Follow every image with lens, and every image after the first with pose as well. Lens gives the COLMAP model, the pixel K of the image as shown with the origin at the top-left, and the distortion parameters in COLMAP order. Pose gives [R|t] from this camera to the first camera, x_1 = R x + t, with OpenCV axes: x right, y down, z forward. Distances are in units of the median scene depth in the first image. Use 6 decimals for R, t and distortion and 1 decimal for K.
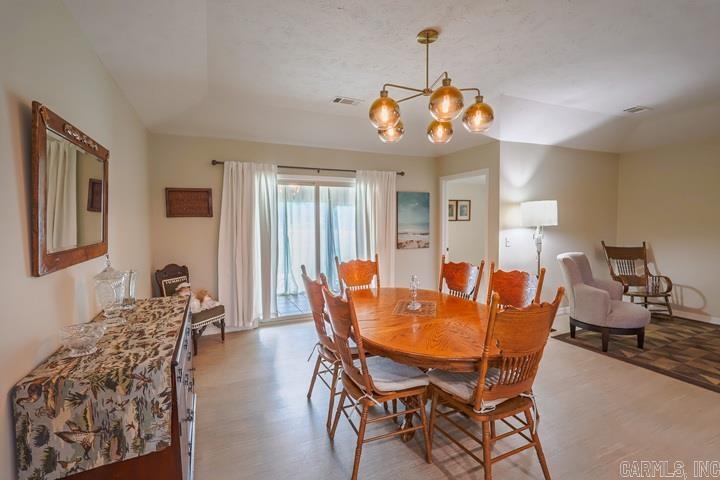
lens RADIAL K [[333.3, 0, 363.2], [0, 333.3, 238.0], [0, 0, 1]] dist [-0.001099, 0.001123]
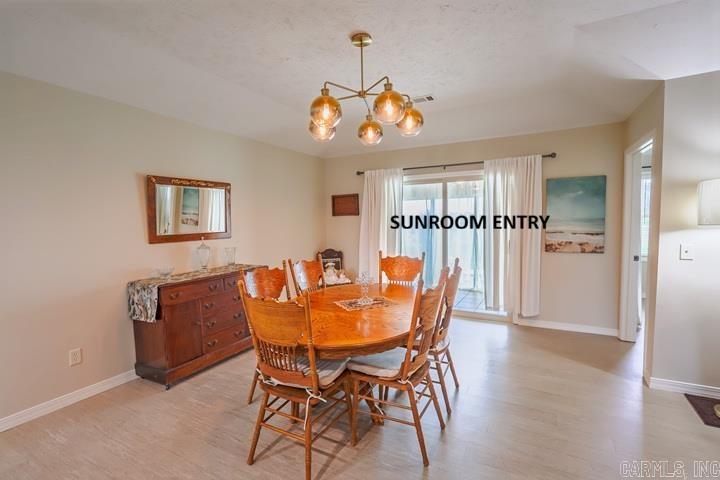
lens RADIAL K [[333.3, 0, 358.7], [0, 333.3, 239.5], [0, 0, 1]] dist [-0.001099, 0.001123]
pose [[0.606878, 0.045008, -0.793520, 0.511993], [-0.027800, 0.998986, 0.035400, -0.013022], [0.794309, 0.000576, 0.607514, 0.184409]]
